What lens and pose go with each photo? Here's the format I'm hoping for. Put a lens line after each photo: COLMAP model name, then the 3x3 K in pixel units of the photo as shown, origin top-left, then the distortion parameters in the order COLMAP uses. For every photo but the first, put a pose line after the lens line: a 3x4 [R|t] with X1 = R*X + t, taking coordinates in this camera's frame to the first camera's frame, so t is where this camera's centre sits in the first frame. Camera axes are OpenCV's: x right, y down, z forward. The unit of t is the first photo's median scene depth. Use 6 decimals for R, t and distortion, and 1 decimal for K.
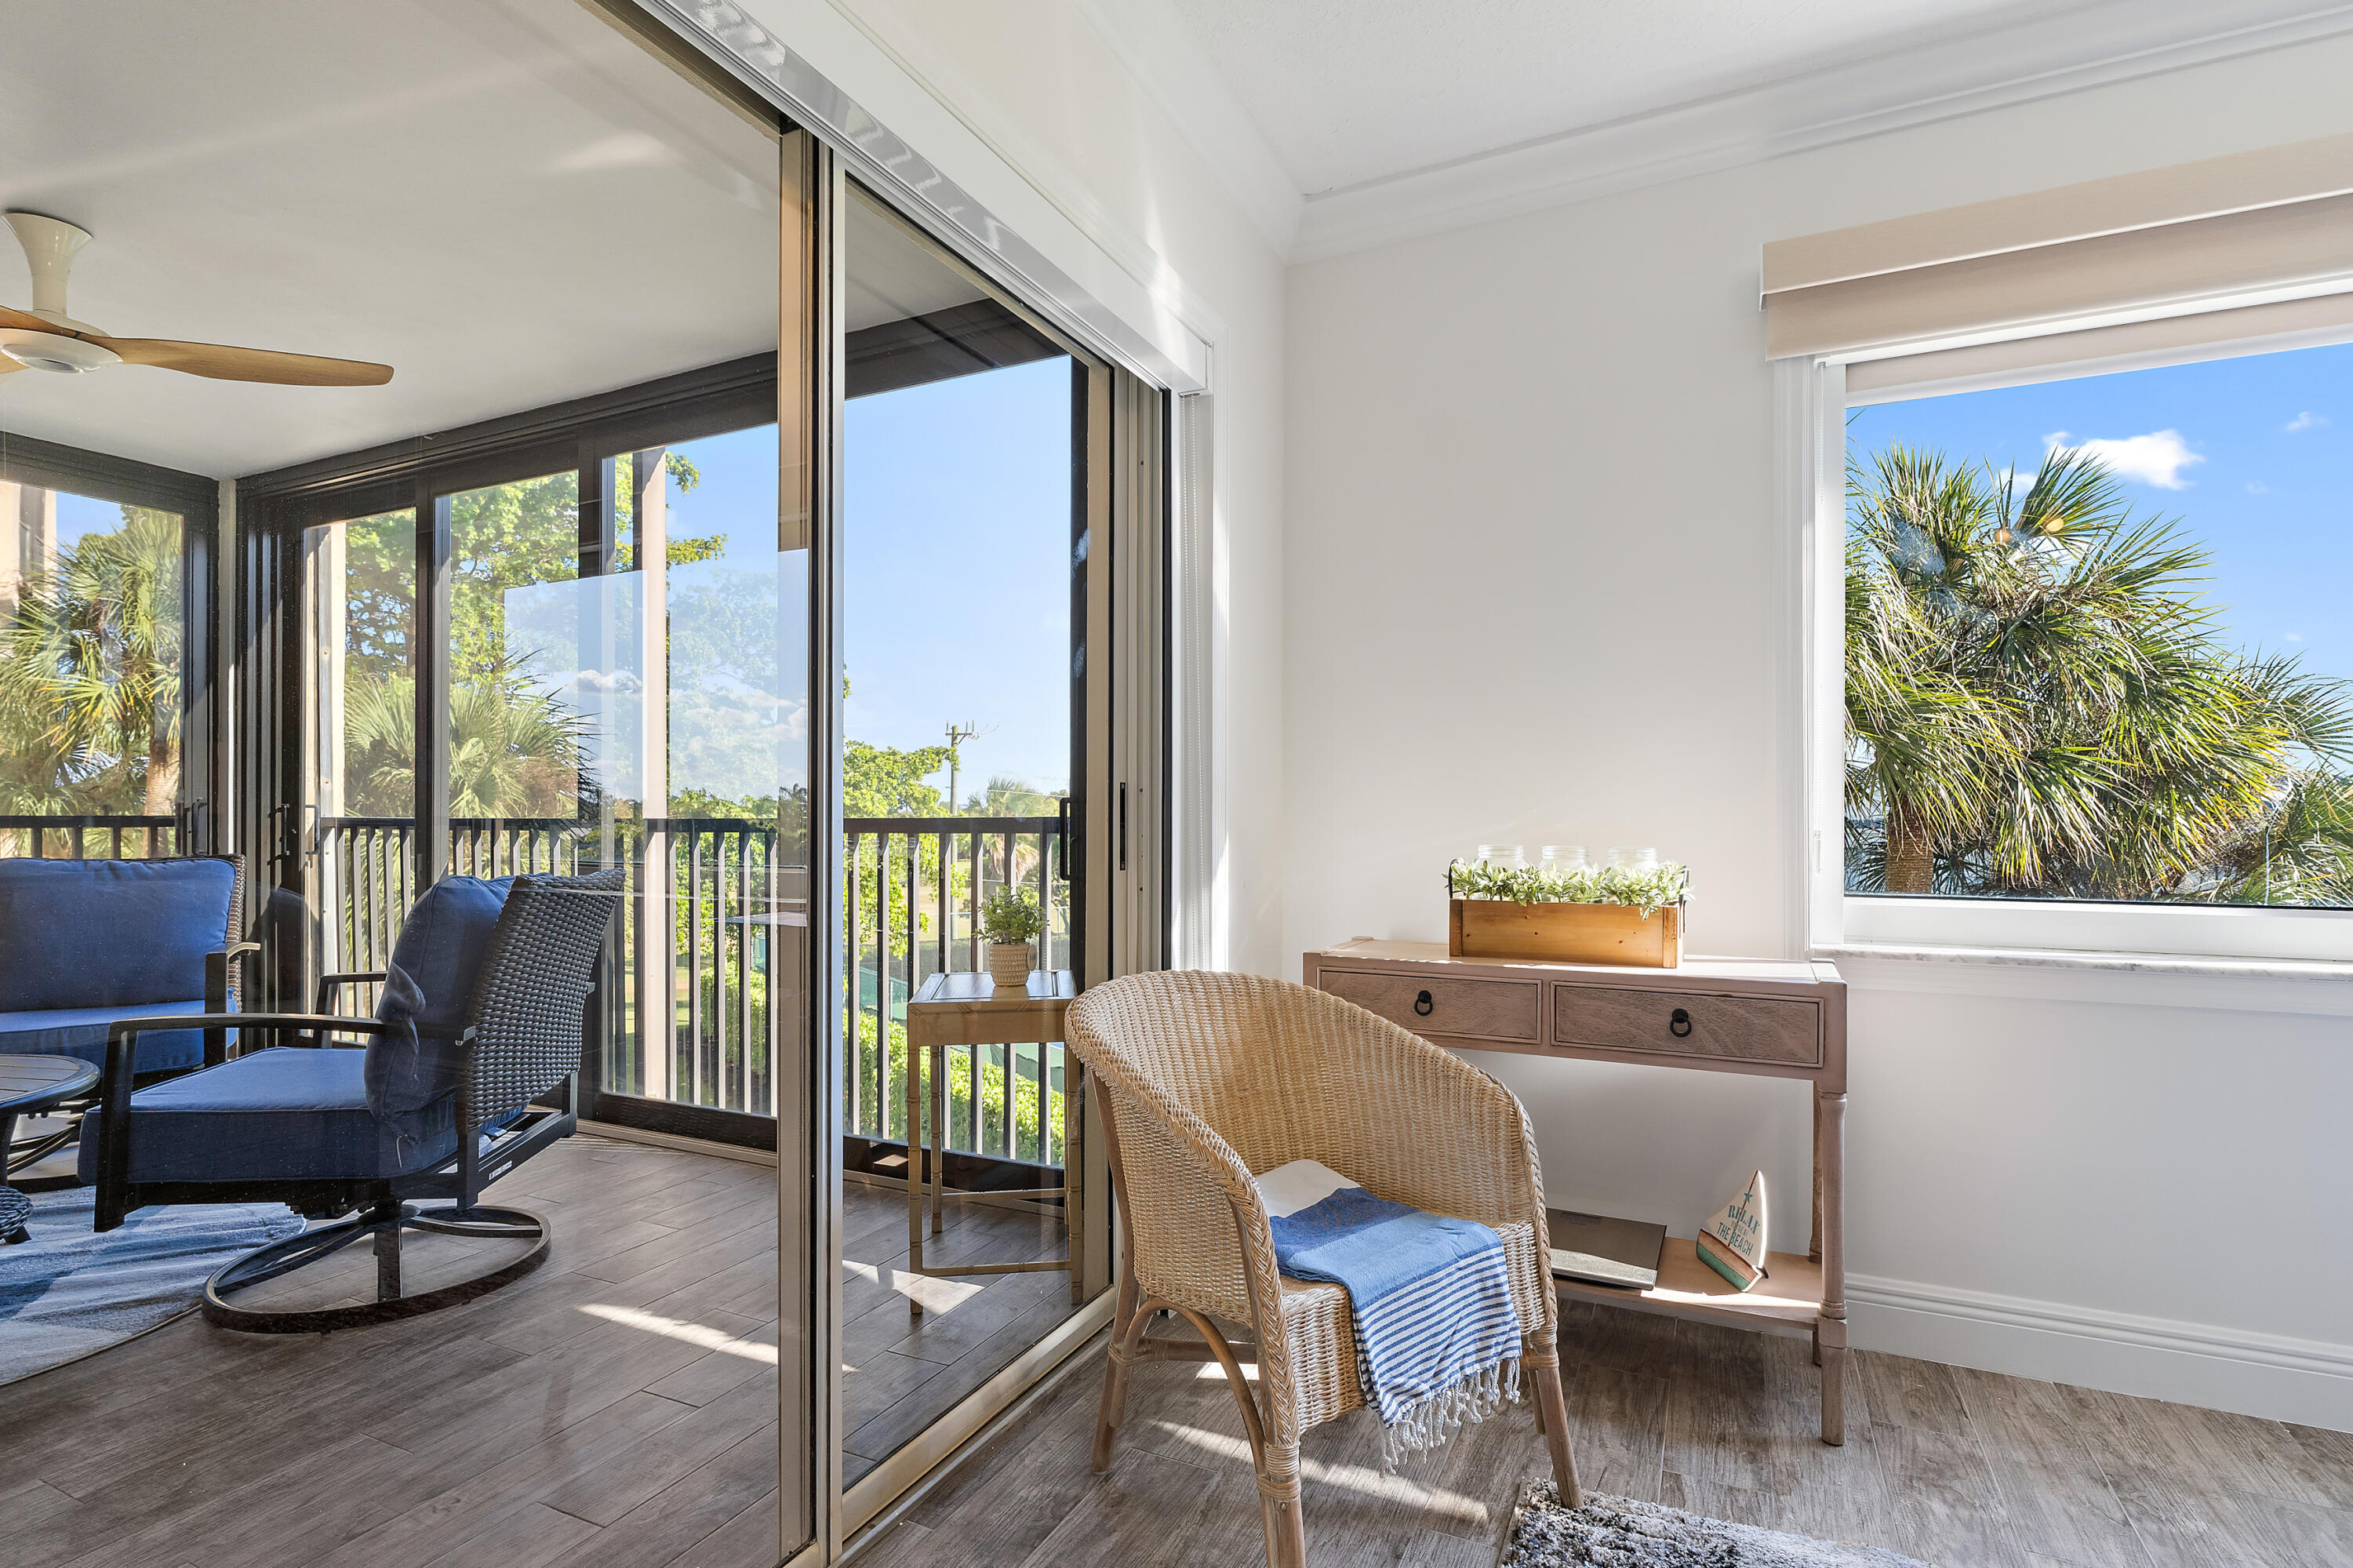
lens RADIAL K [[1079.2, 0, 1184.8], [0, 1079.2, 800.7], [0, 0, 1]] dist [0.001323, 0.000355]
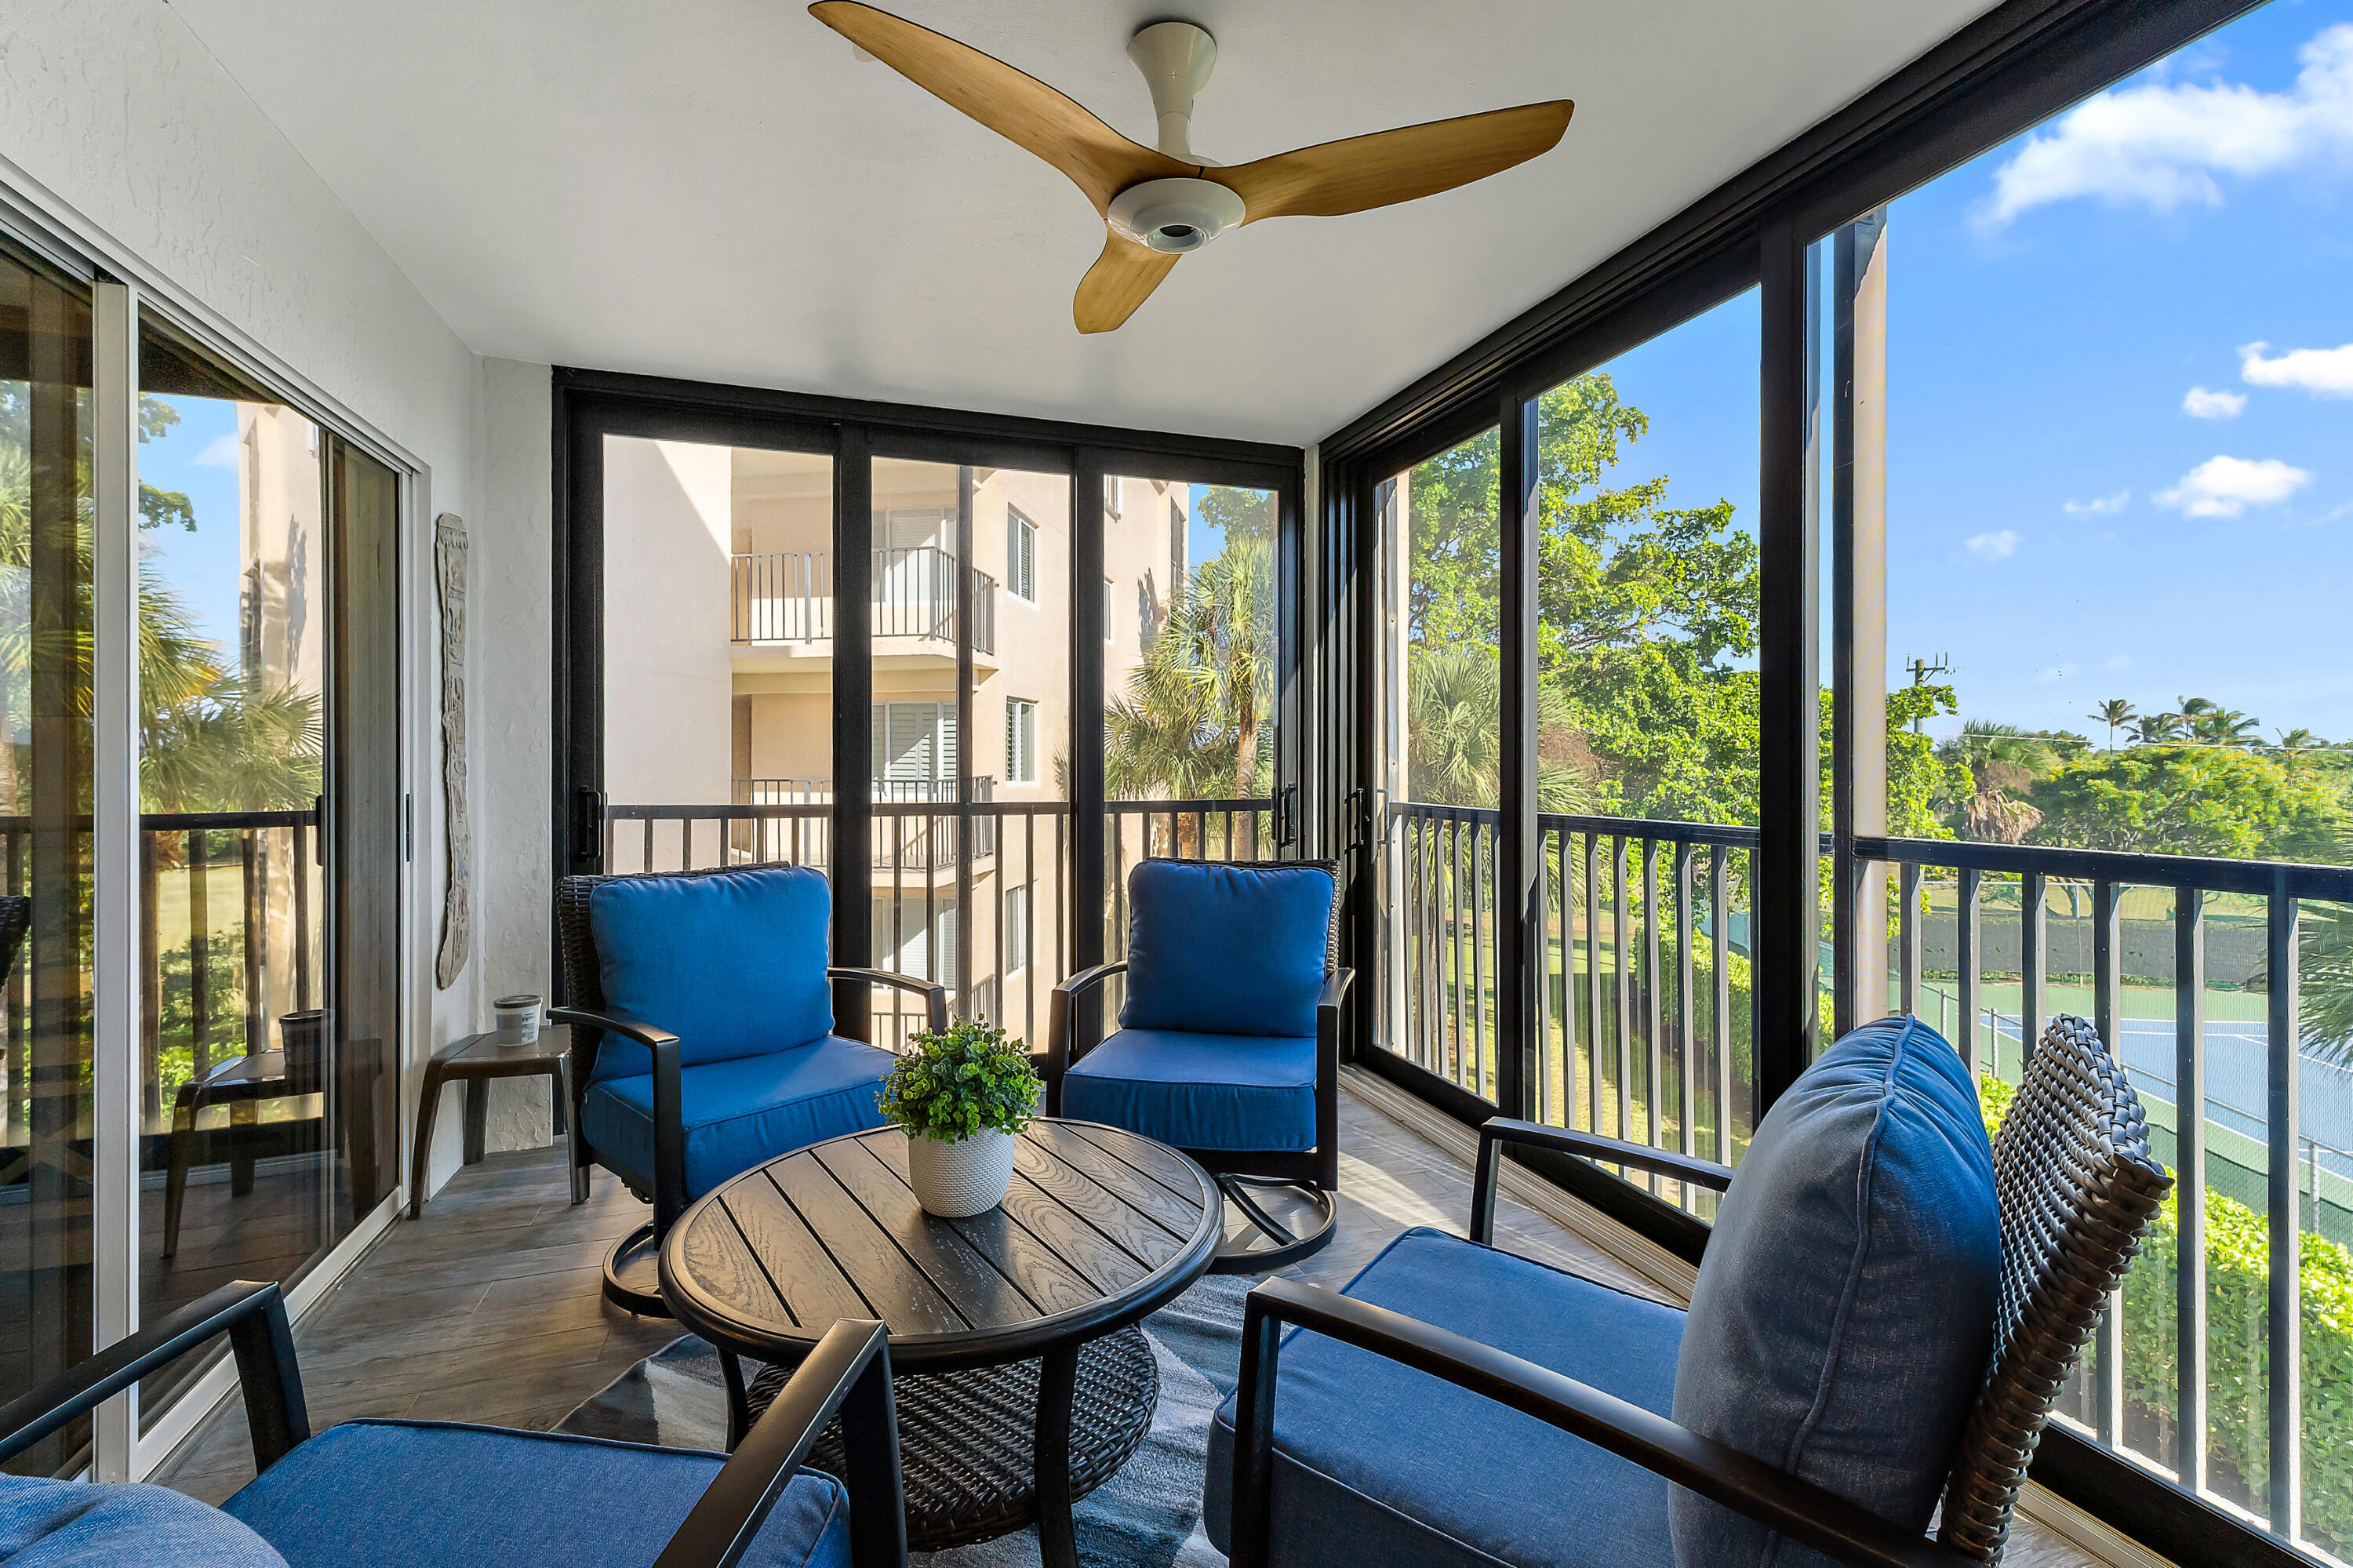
lens RADIAL K [[1028.8, 0, 1176.5], [0, 1028.8, 784.0], [0, 0, 1]] dist [0.002545, 0.000350]
pose [[0.681683, 0.018739, -0.731407, -0.281599], [0.007085, 0.999456, 0.032210, -0.030030], [0.731613, -0.027139, 0.681180, 0.270939]]
